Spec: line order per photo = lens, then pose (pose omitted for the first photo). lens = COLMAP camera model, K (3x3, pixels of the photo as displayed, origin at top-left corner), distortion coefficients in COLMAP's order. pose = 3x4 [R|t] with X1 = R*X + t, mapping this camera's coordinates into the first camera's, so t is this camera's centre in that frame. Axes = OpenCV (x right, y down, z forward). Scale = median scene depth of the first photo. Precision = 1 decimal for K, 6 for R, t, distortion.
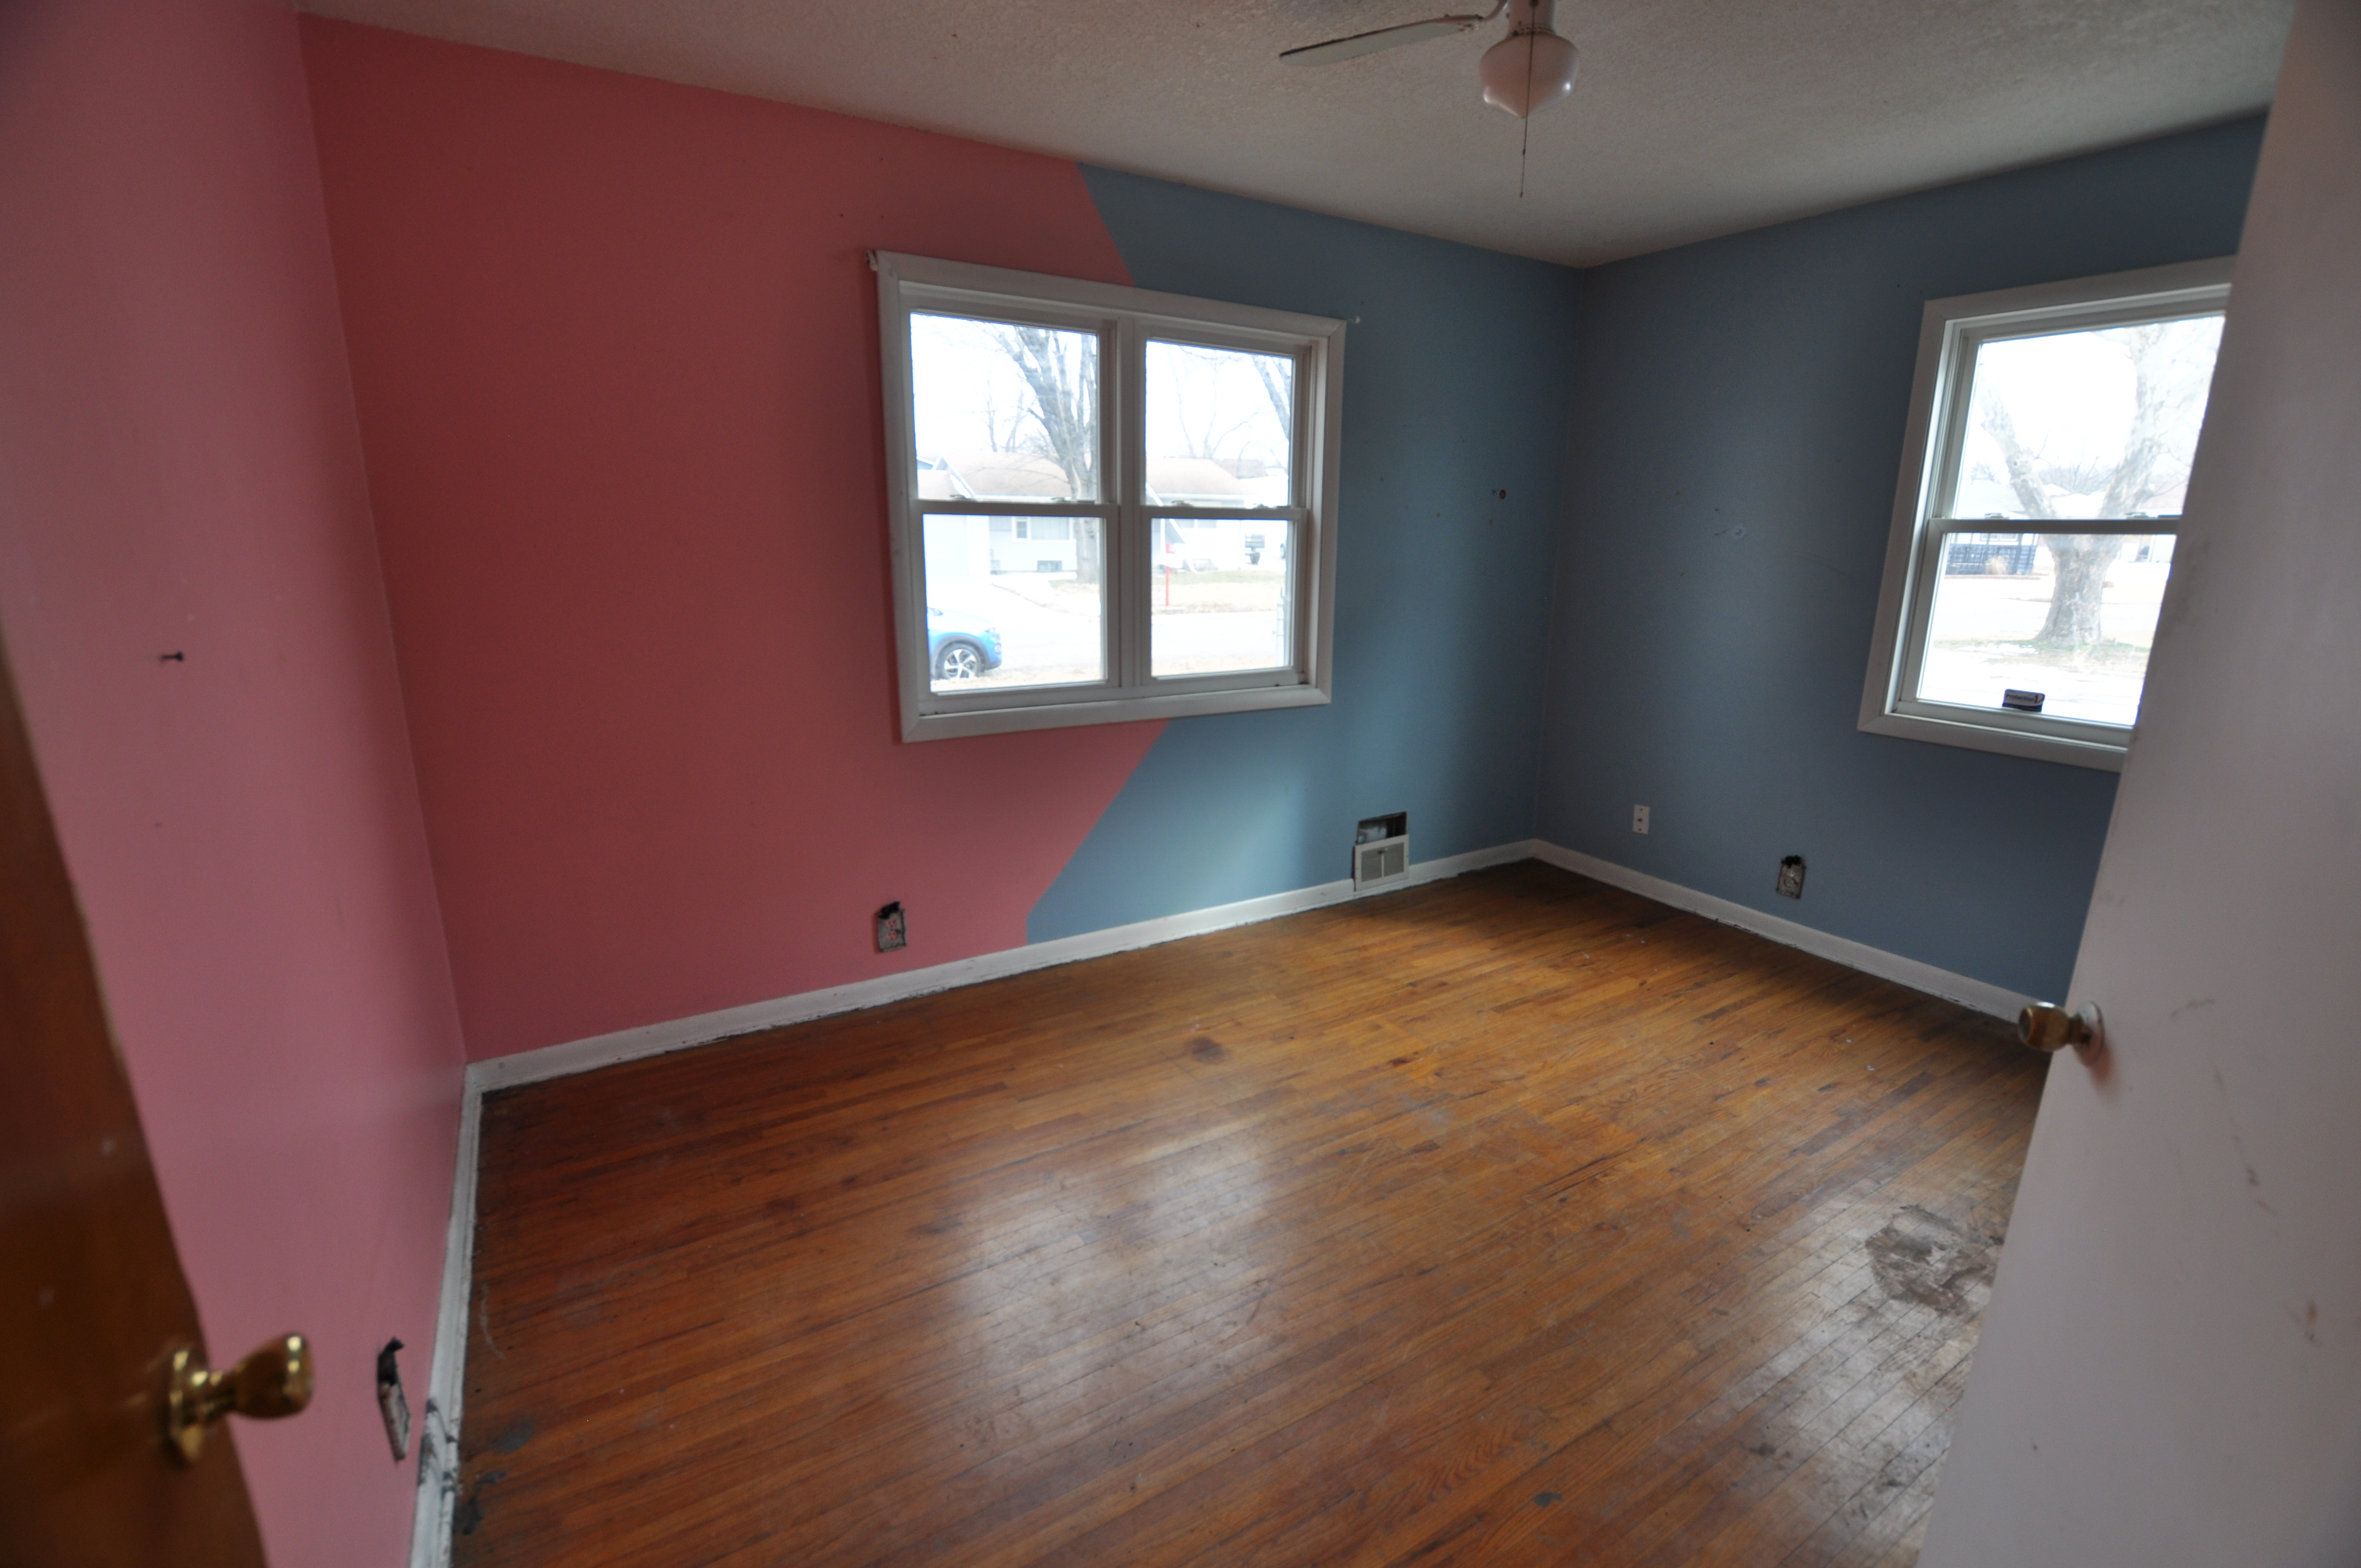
lens RADIAL K [[1030.9, 0, 1183.3], [0, 1030.9, 787.2], [0, 0, 1]] dist [-0.029405, 0.001799]
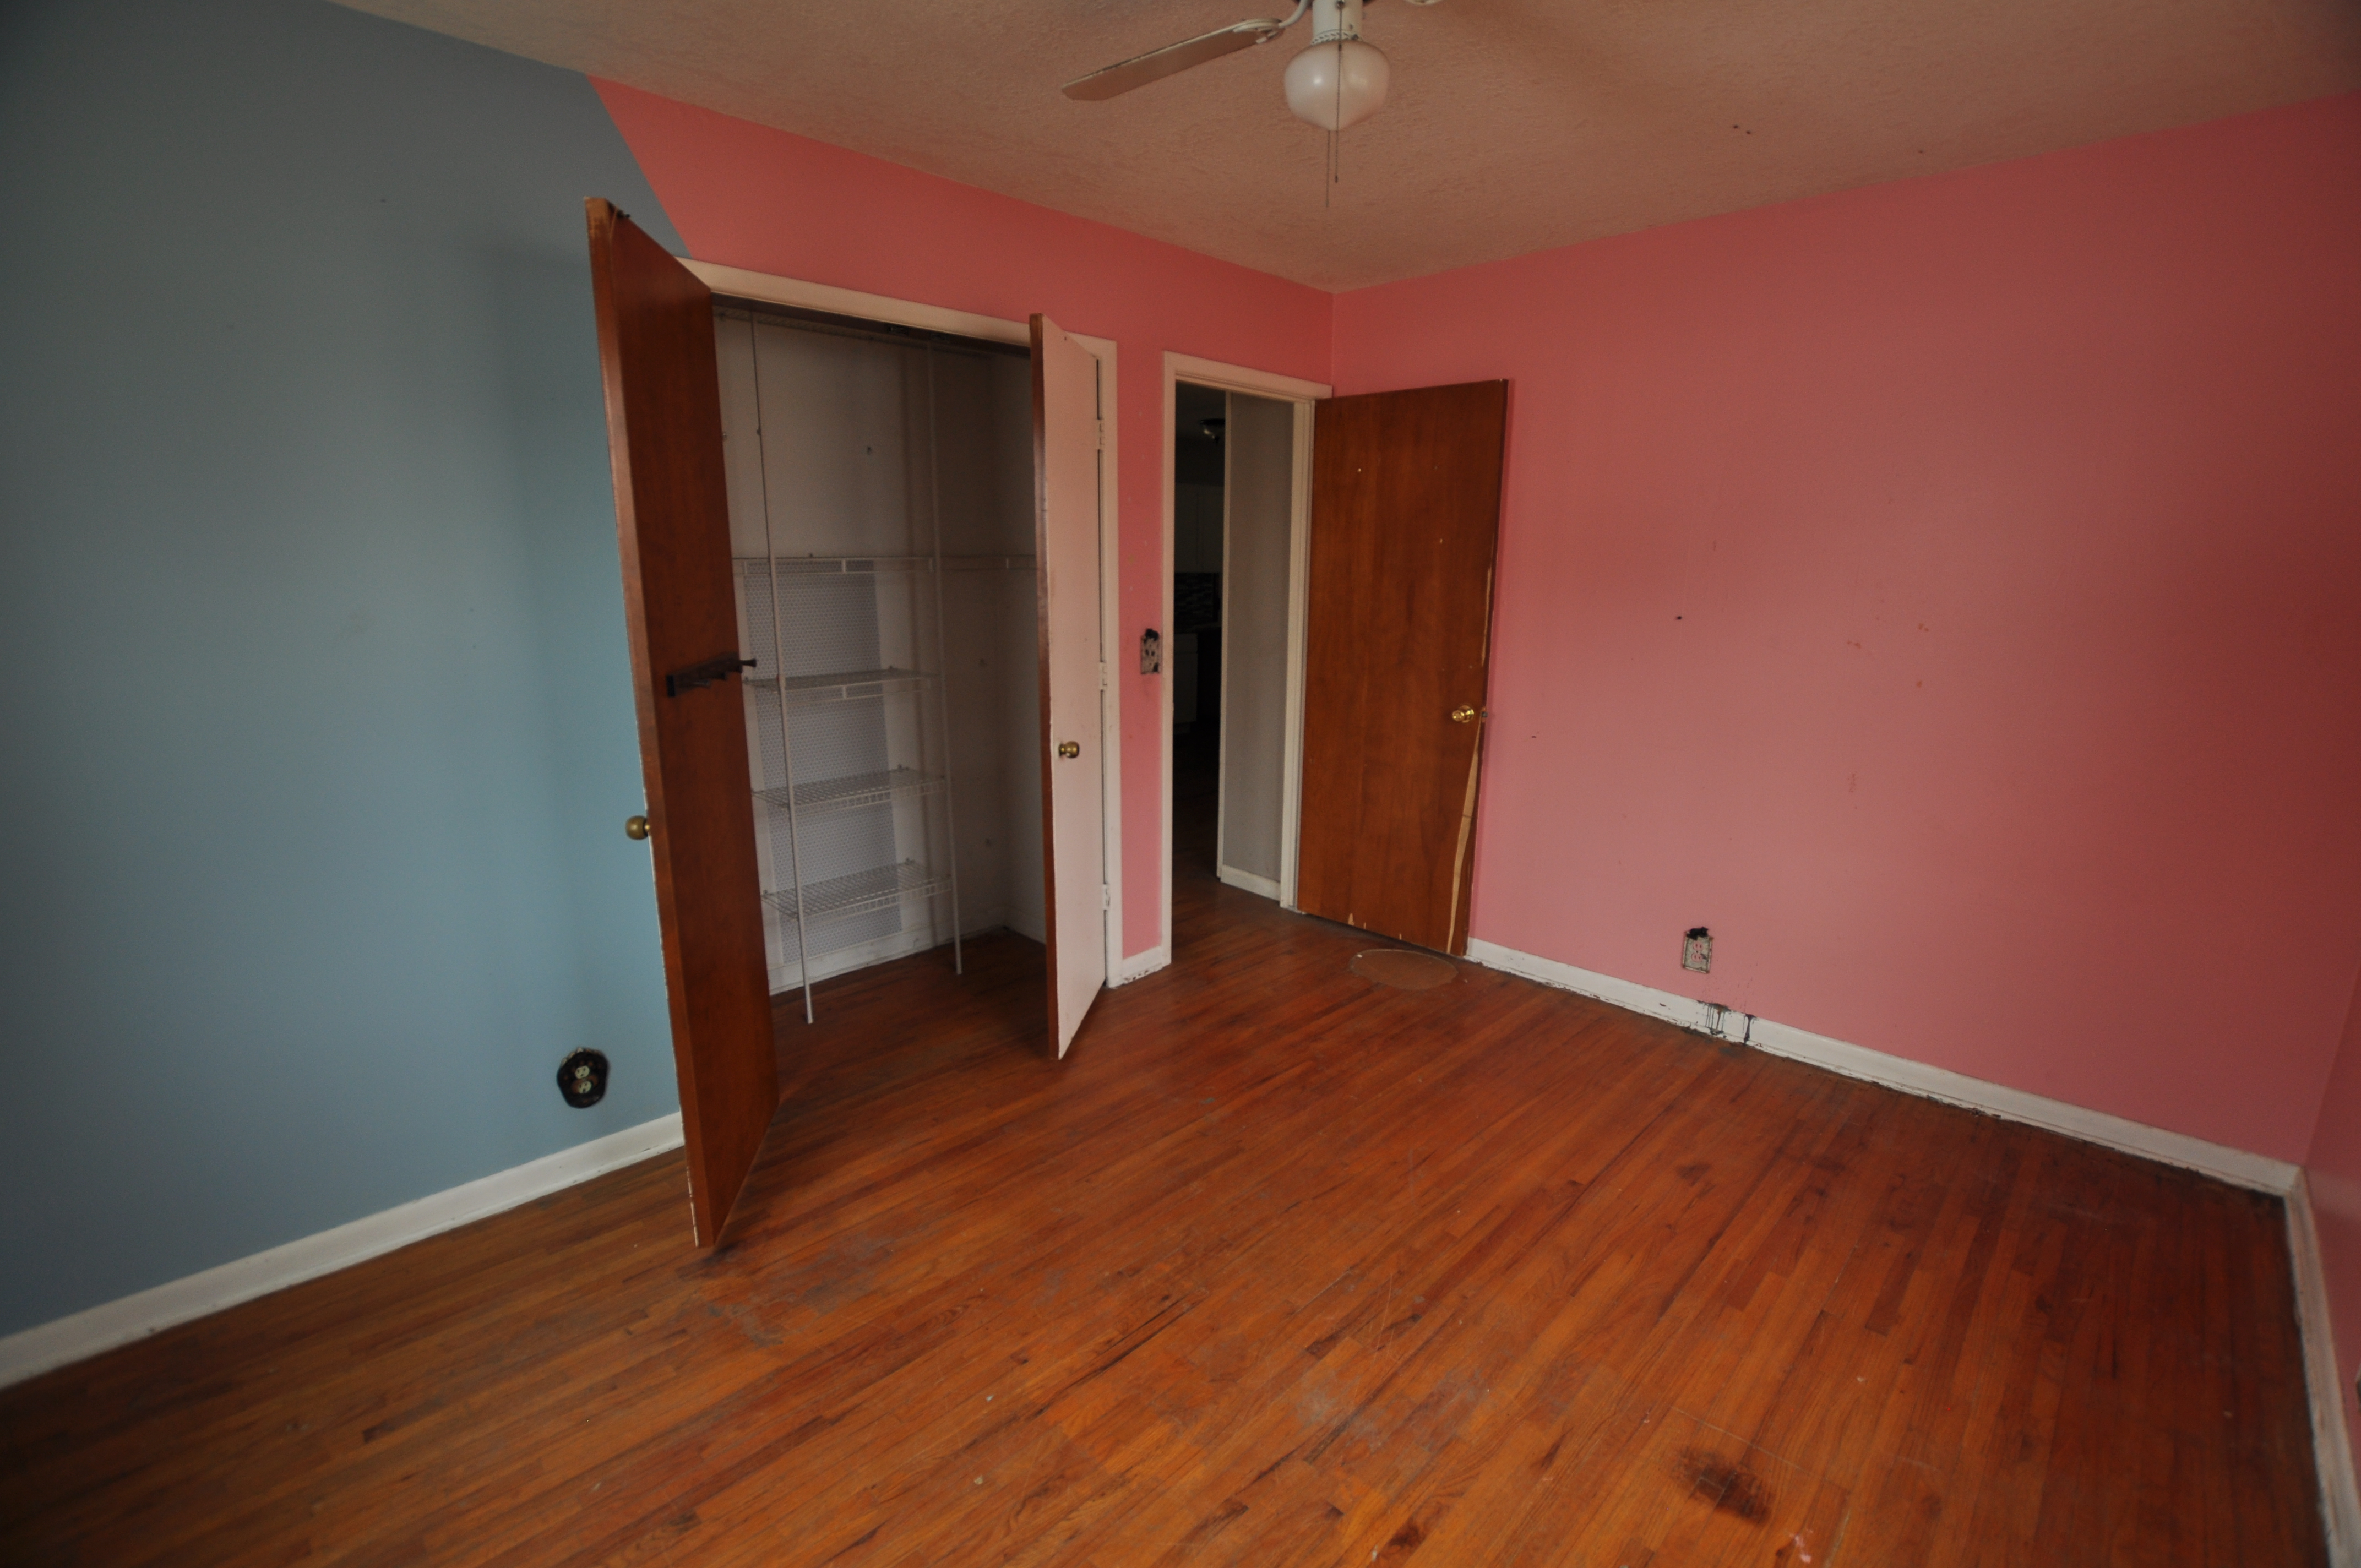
lens RADIAL K [[1030.9, 0, 1182.1], [0, 1030.9, 788.8], [0, 0, 1]] dist [-0.029405, 0.001799]
pose [[-0.970944, 0.031713, -0.237195, 0.518818], [-0.077437, 0.896217, 0.436806, -0.374196], [0.226430, 0.442482, -0.867721, 1.477414]]
